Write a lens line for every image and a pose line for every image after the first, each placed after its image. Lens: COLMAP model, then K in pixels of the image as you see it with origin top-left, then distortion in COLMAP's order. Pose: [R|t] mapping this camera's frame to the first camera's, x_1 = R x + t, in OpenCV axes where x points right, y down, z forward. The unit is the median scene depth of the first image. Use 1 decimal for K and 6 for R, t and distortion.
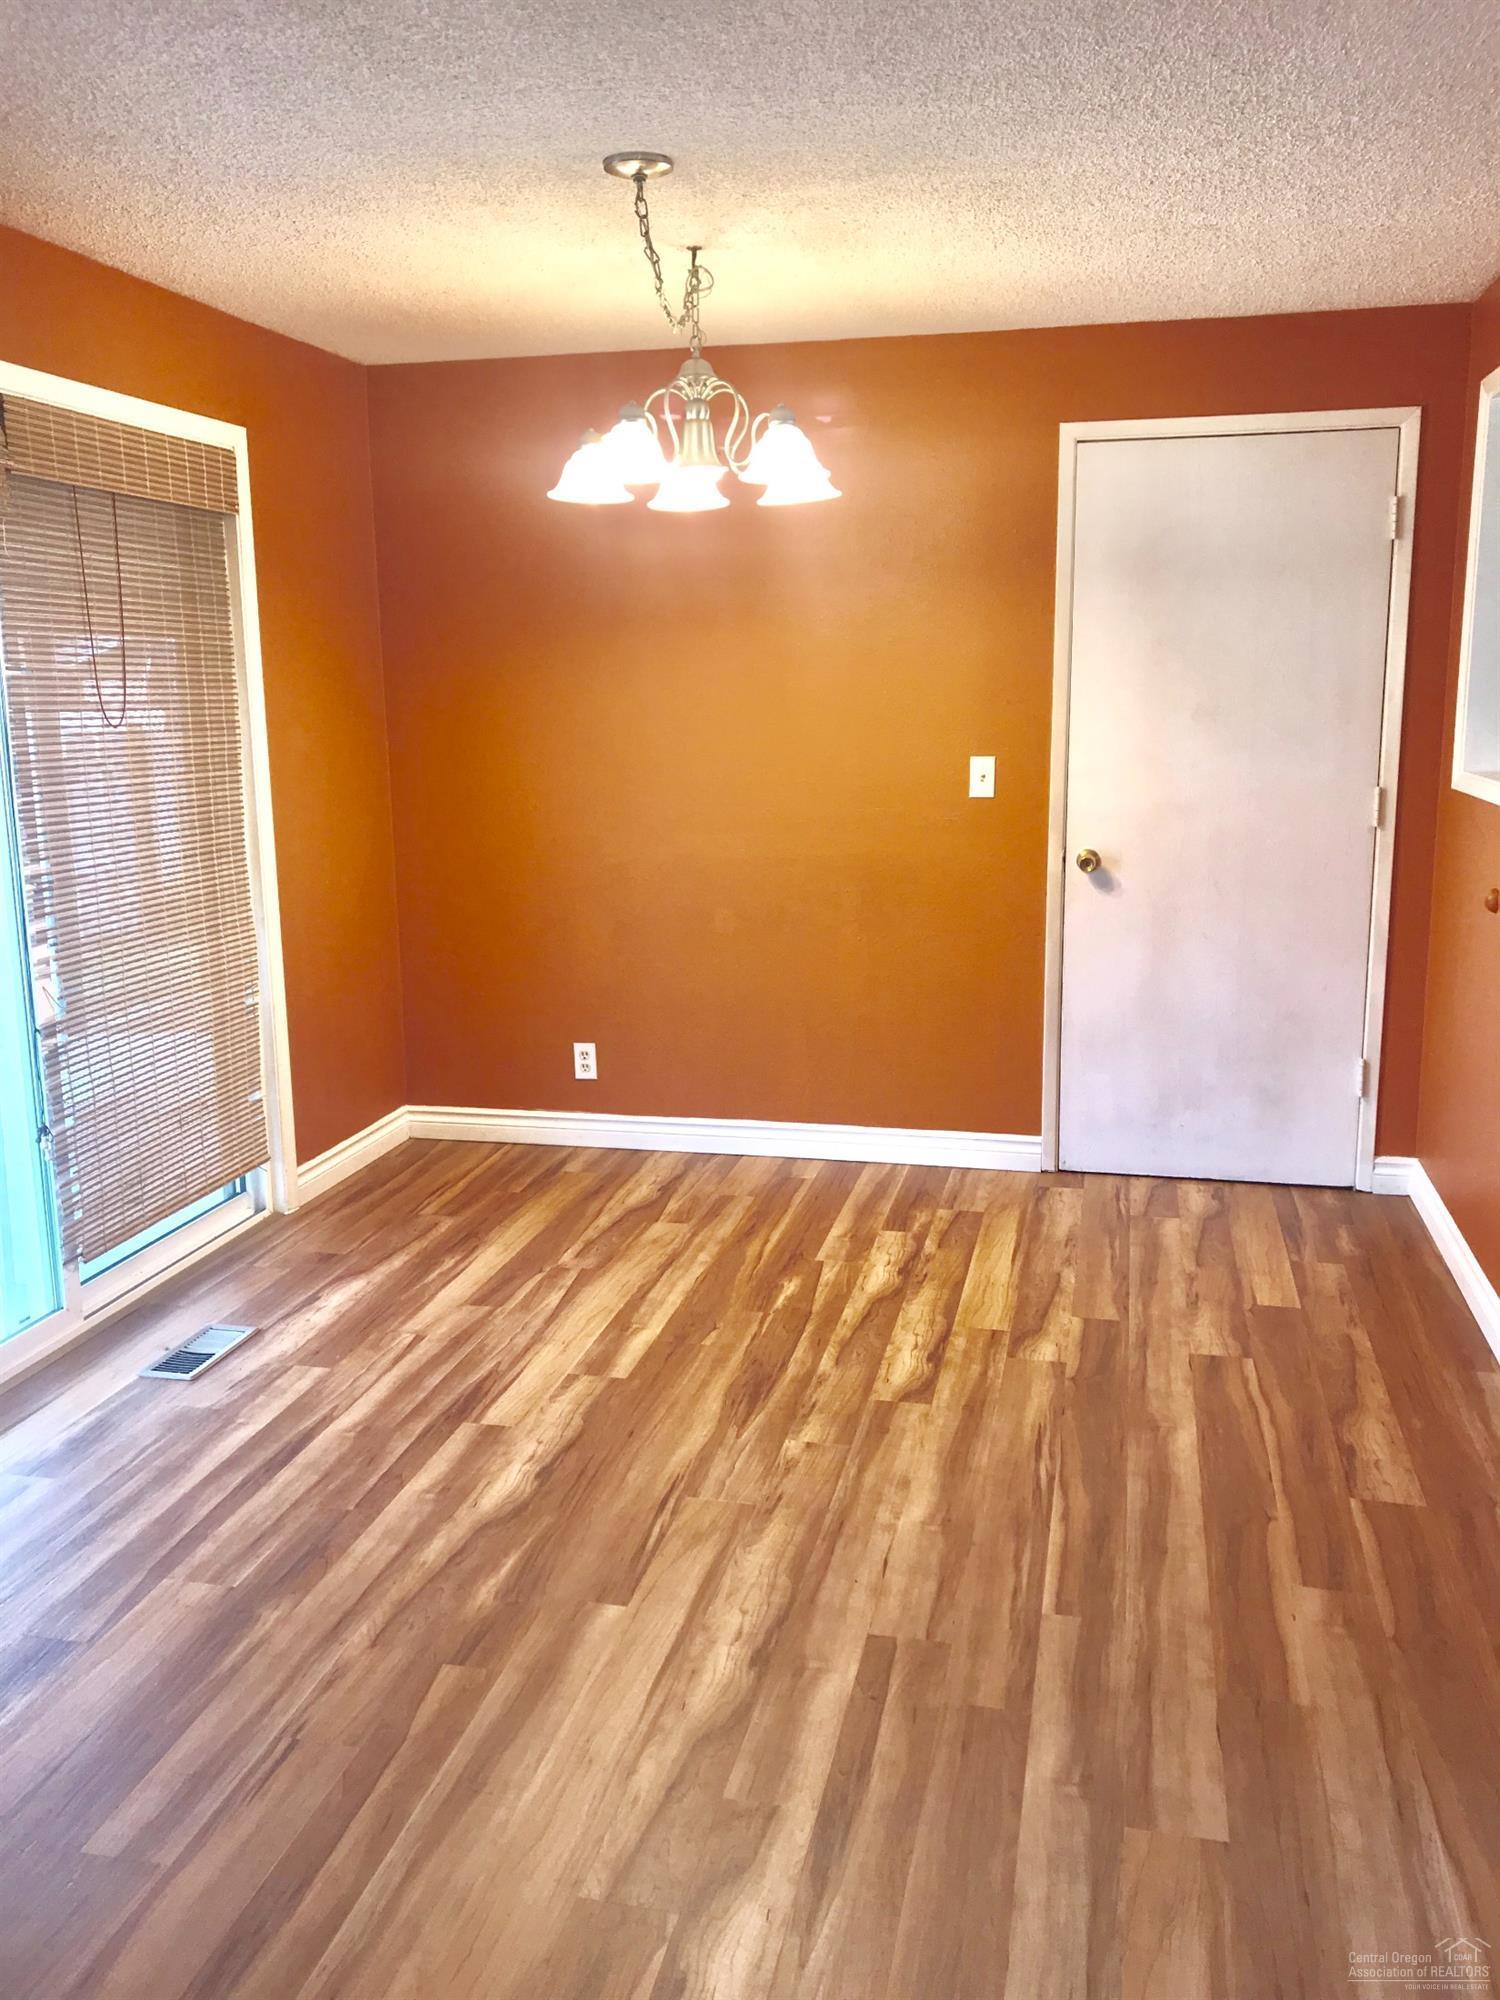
lens RADIAL K [[1617.2, 0, 749.6], [0, 1617.2, 998.7], [0, 0, 1]] dist [0.022293, -0.025934]
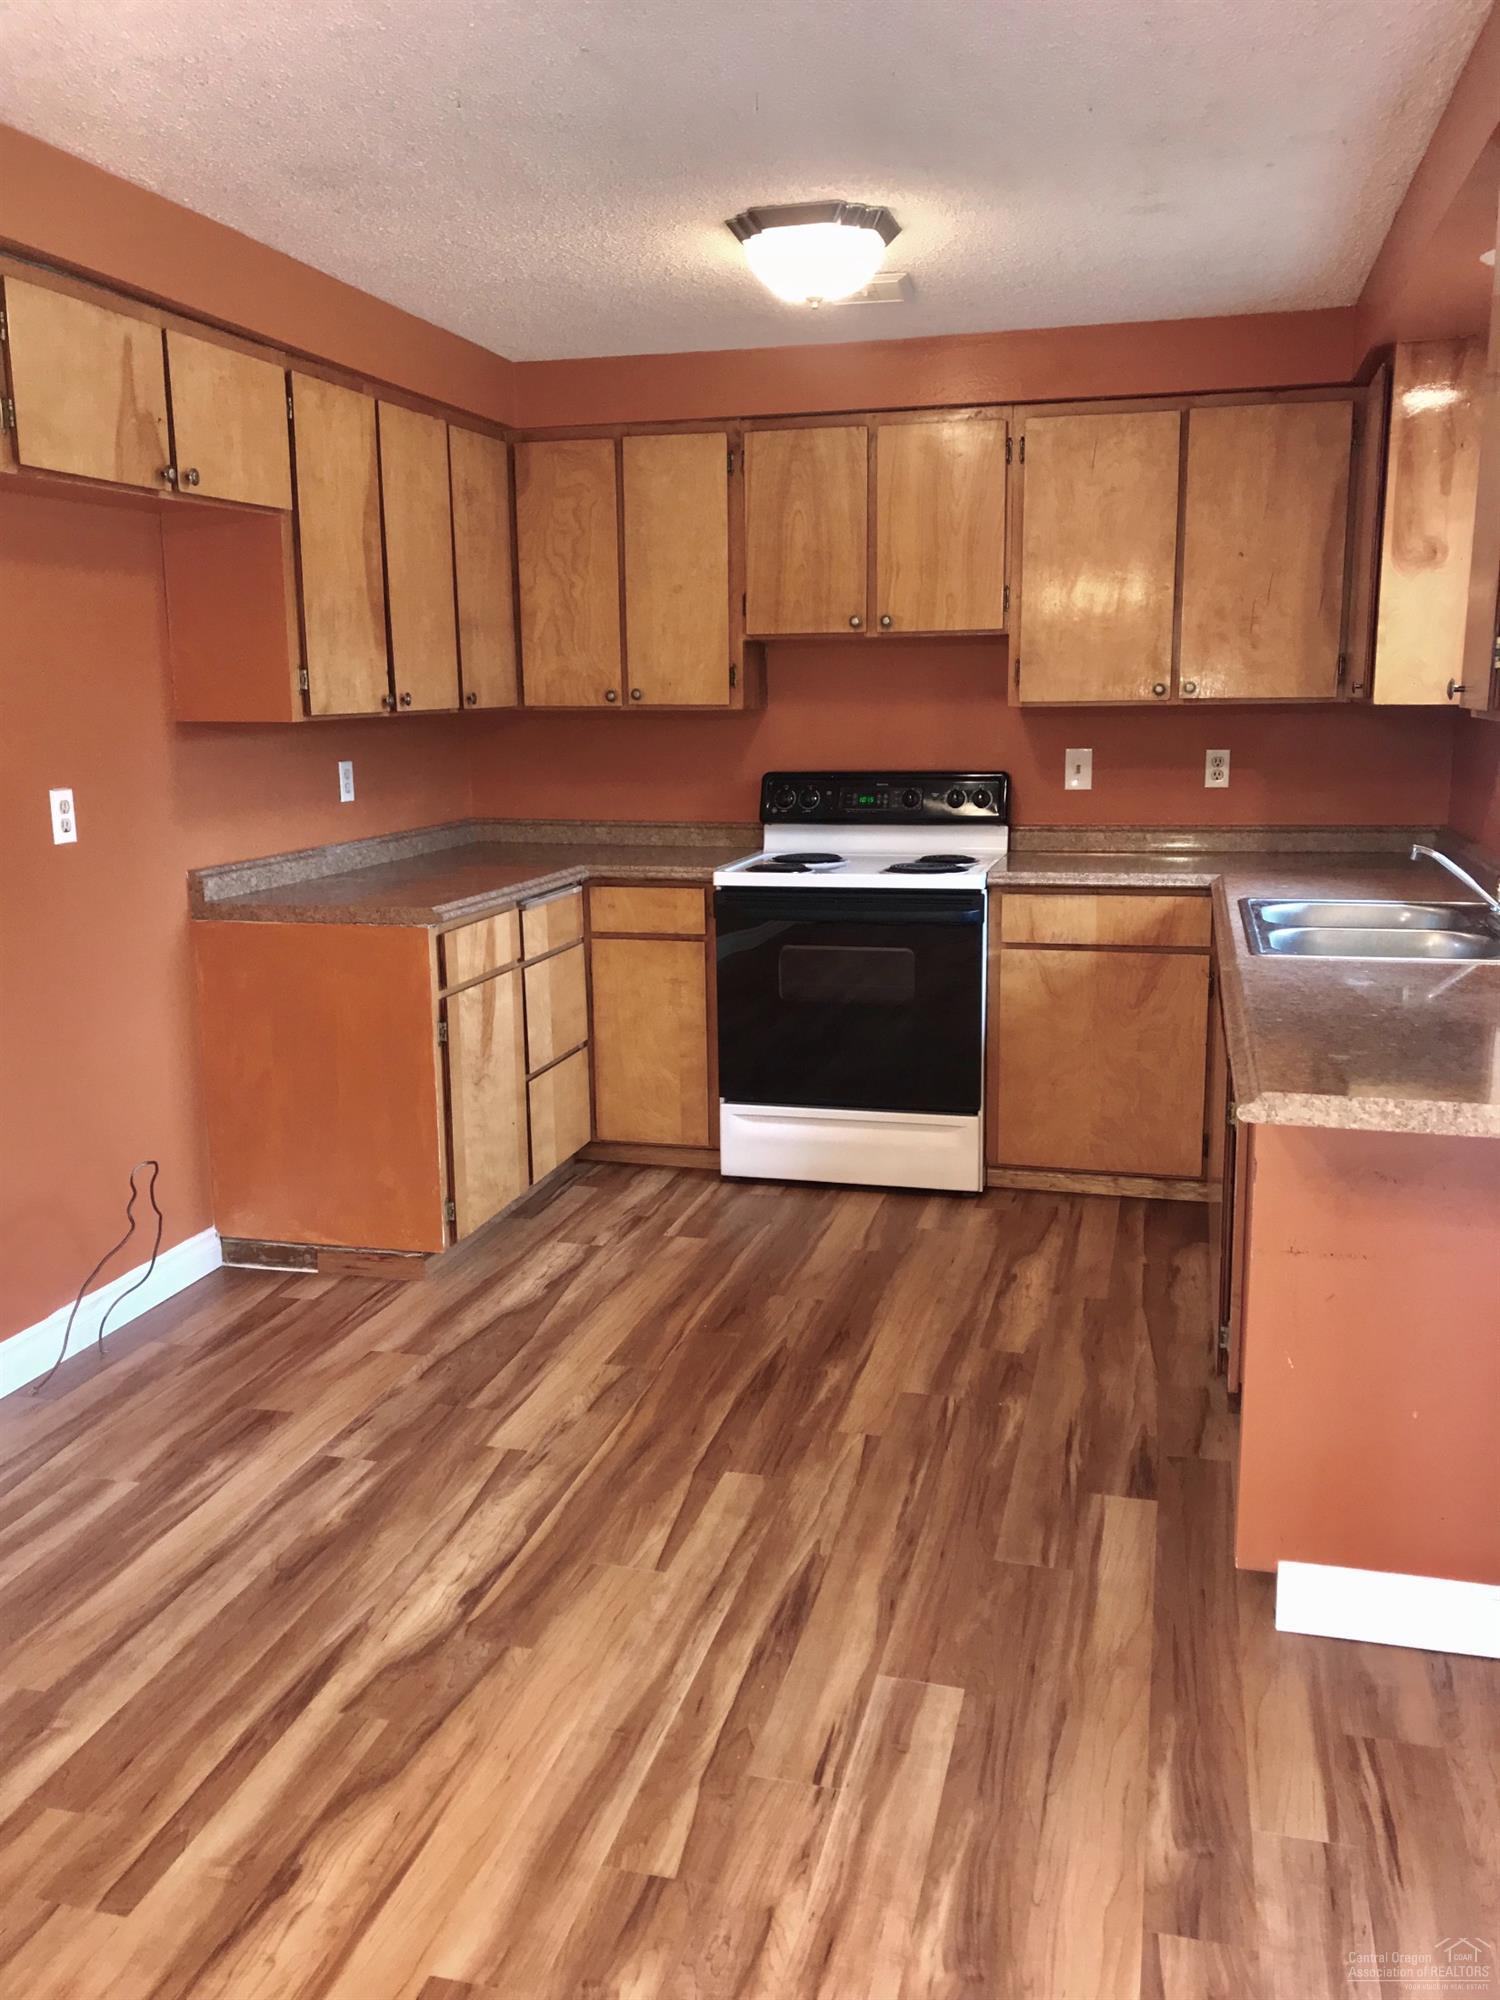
lens RADIAL K [[1617.2, 0, 749.2], [0, 1617.2, 1000.3], [0, 0, 1]] dist [0.022293, -0.025934]
pose [[-0.999330, 0.014408, 0.033630, -0.276535], [0.025945, 0.927167, 0.373748, -0.315065], [-0.025795, 0.374370, -0.926920, 1.690557]]
